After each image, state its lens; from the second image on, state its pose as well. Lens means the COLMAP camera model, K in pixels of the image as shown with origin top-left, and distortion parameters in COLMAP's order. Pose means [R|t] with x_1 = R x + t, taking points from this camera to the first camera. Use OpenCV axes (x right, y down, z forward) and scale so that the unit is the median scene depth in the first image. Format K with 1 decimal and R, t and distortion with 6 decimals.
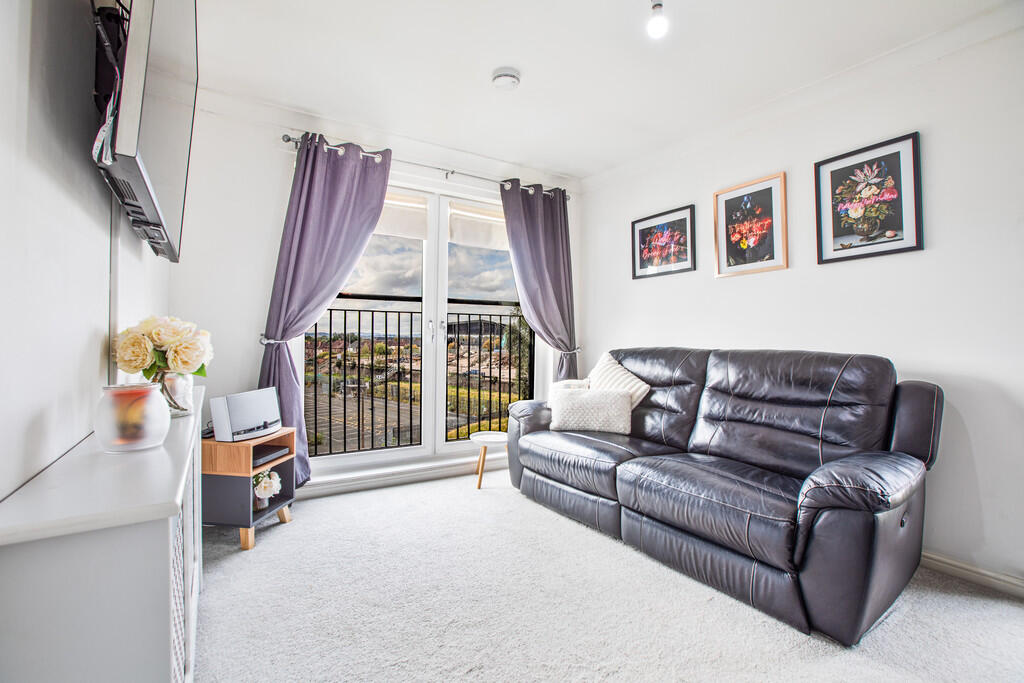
lens RADIAL K [[471.8, 0, 516.4], [0, 471.8, 338.0], [0, 0, 1]] dist [-0.026060, 0.007379]
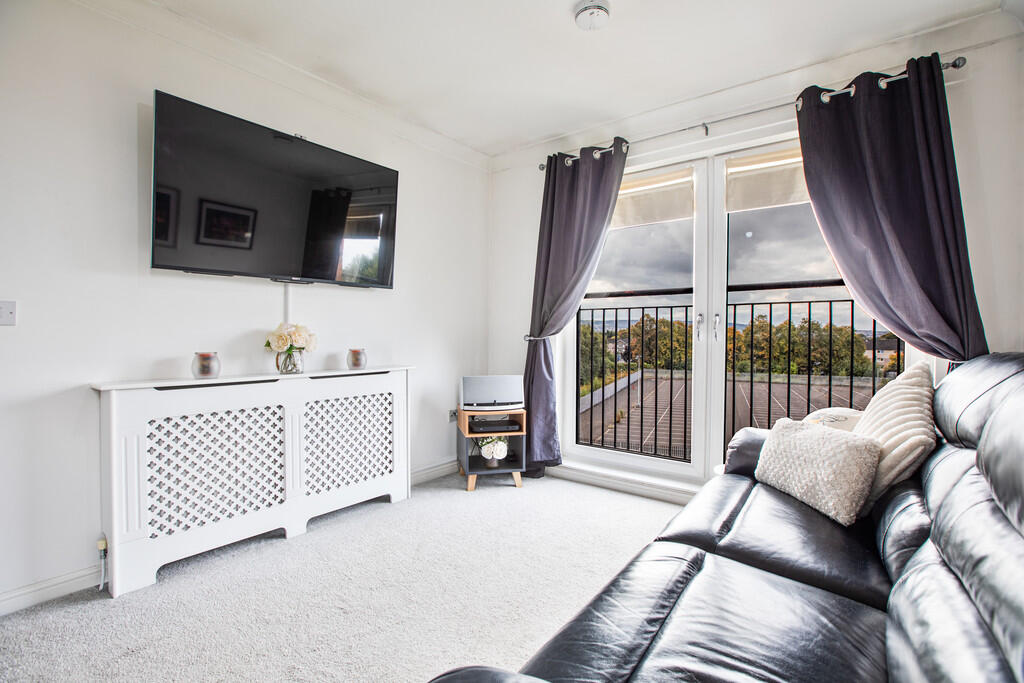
lens RADIAL K [[471.8, 0, 512.7], [0, 471.8, 342.9], [0, 0, 1]] dist [-0.026060, 0.007379]
pose [[0.339108, 0.007677, -0.940716, 0.542069], [-0.003612, 0.999970, 0.006859, 0.009138], [0.940741, 0.001072, 0.339126, 0.470108]]
